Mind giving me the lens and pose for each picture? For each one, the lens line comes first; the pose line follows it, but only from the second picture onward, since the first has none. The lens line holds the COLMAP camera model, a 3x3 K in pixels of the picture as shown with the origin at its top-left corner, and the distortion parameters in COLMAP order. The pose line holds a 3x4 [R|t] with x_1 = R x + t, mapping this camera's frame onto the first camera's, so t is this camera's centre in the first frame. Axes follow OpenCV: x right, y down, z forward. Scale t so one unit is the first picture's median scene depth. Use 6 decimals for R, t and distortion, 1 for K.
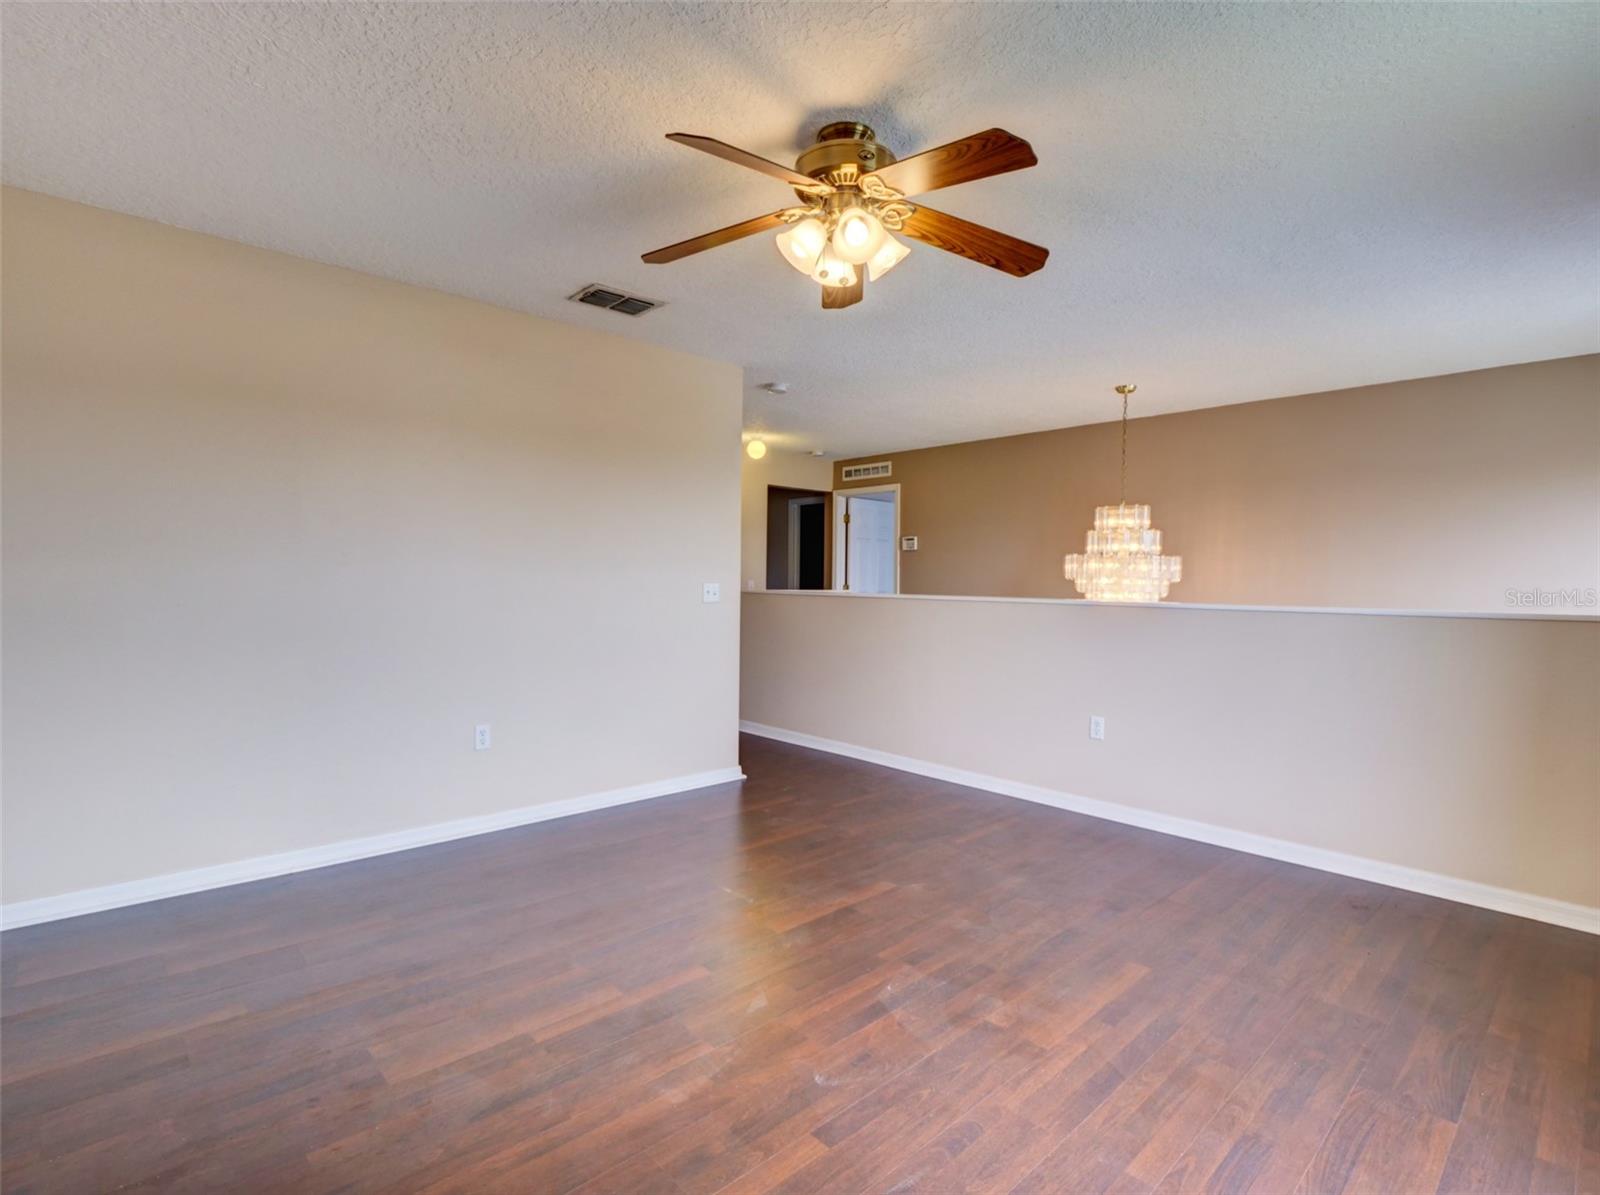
lens RADIAL K [[754.7, 0, 800.0], [0, 754.7, 597.5], [0, 0, 1]] dist [-0.000206, -0.000119]
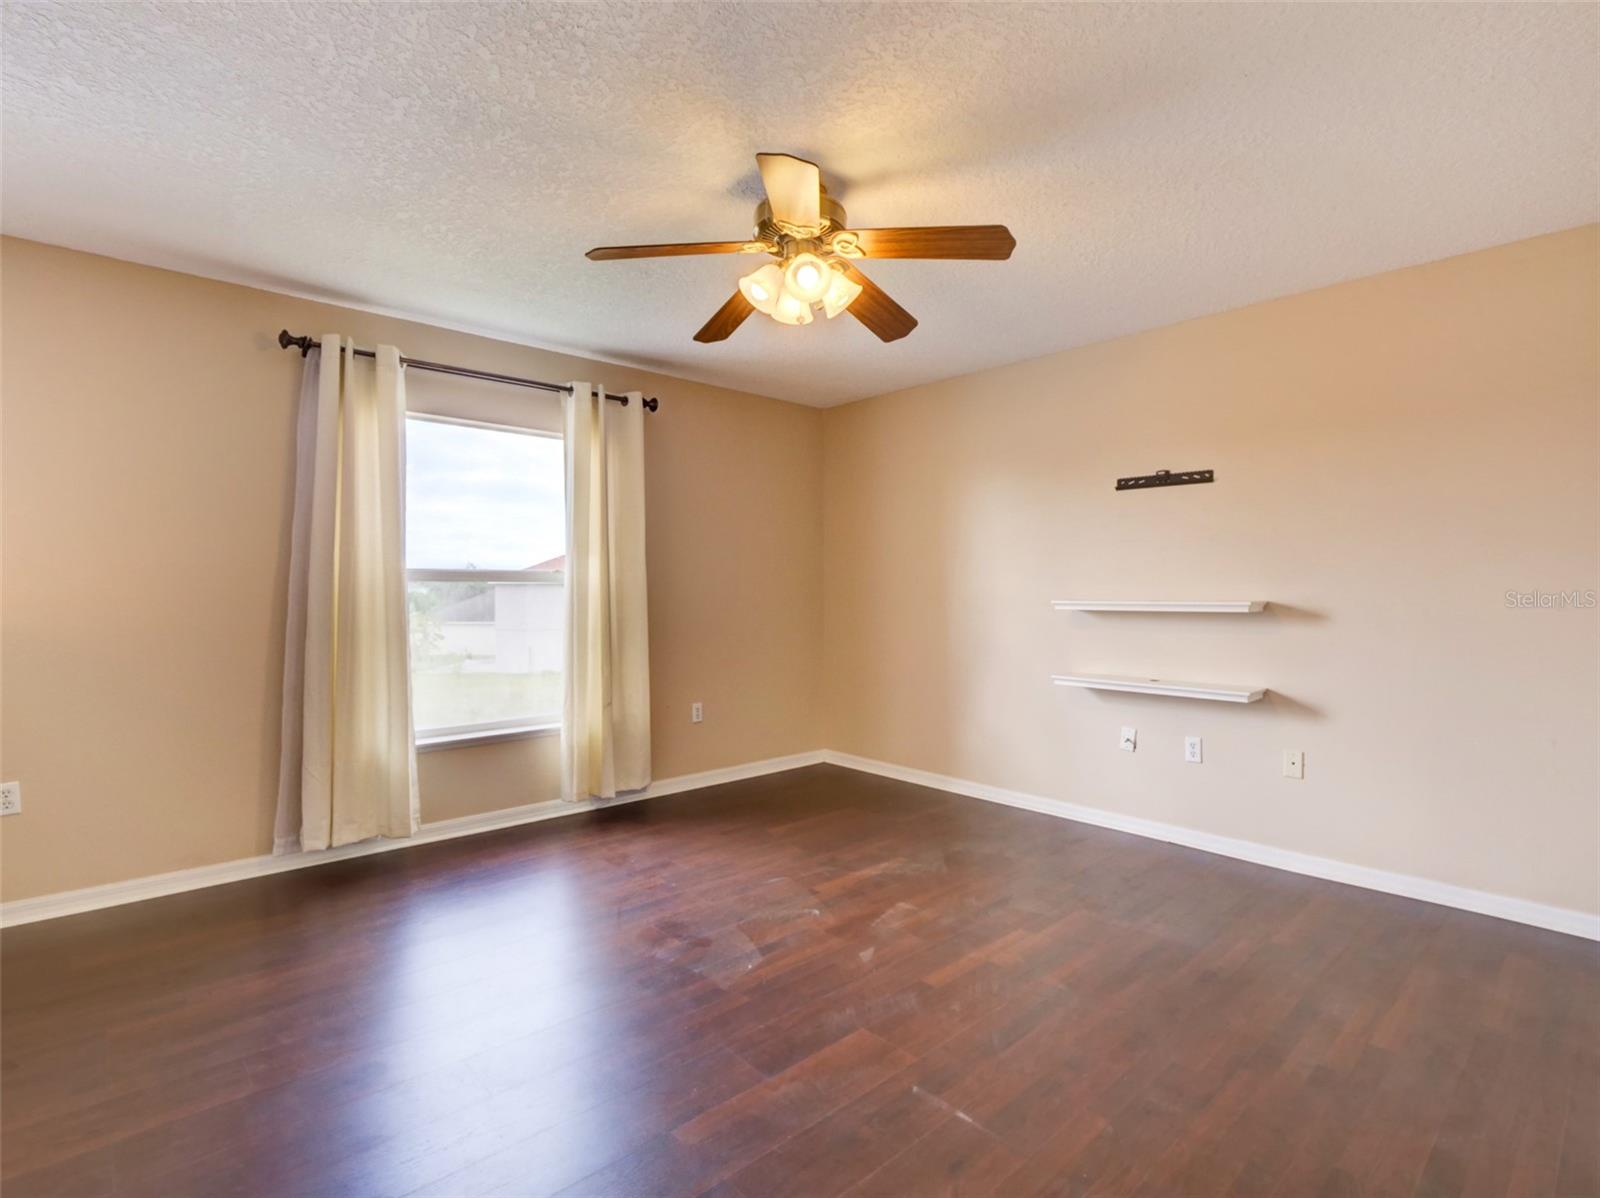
lens RADIAL K [[754.7, 0, 800.0], [0, 754.7, 599.0], [0, 0, 1]] dist [-0.000206, -0.000119]
pose [[-0.999865, -0.013290, 0.009695, 0.046444], [-0.012923, 0.999233, 0.036954, -0.056371], [-0.010178, 0.036823, -0.999270, 2.248929]]
